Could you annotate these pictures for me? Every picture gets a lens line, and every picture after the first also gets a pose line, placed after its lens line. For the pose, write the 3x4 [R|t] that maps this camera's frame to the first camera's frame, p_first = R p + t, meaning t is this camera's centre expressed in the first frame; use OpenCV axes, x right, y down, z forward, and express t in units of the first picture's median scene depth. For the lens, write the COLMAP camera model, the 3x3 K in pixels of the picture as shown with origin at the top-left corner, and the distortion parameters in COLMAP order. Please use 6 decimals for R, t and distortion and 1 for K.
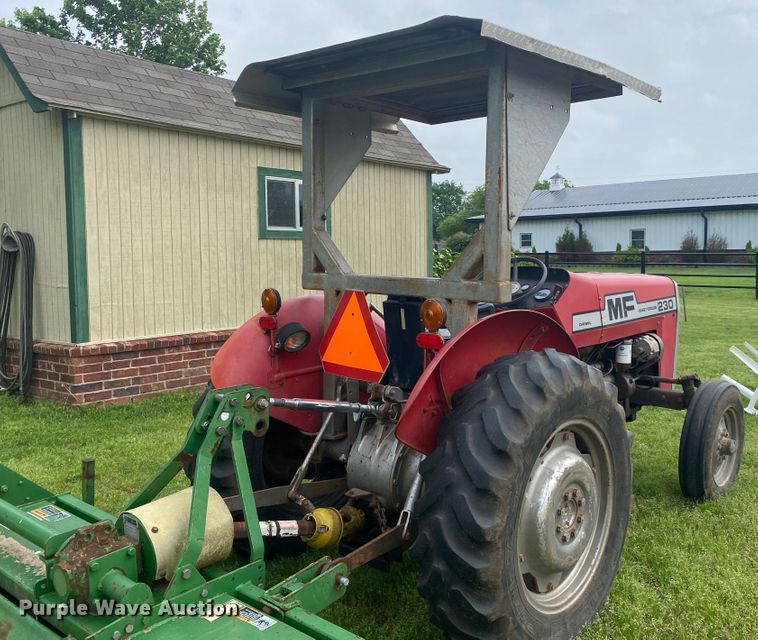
lens RADIAL K [[666.9, 0, 379.0], [0, 666.9, 320.0], [0, 0, 1]] dist [-0.000816, -0.002542]
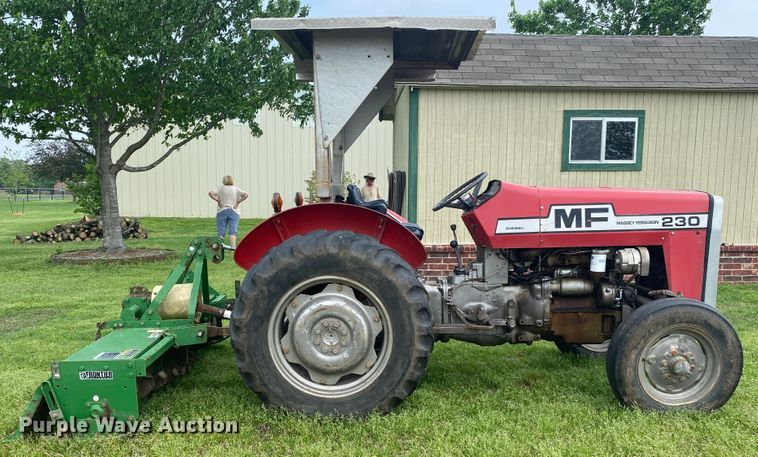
lens RADIAL K [[541.6, 0, 378.6], [0, 541.6, 301.4], [0, 0, 1]] dist [0.074860, -0.140944]
pose [[0.699006, 0.141107, -0.701056, 0.703821], [-0.072660, 0.989280, 0.126673, 0.024999], [0.711415, -0.037607, 0.701765, 0.116773]]
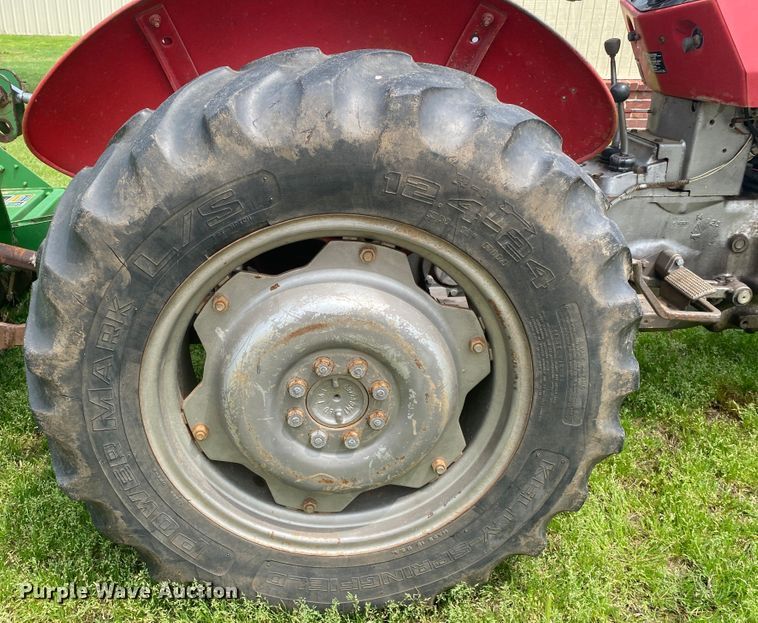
lens RADIAL K [[673.3, 0, 329.8], [0, 673.3, 312.3], [0, 0, 1]] dist [0.012219, 0.001825]
pose [[0.722932, 0.294358, -0.625078, 0.329326], [-0.078413, 0.933815, 0.349058, 0.030468], [0.686455, -0.203331, 0.698166, 0.378071]]
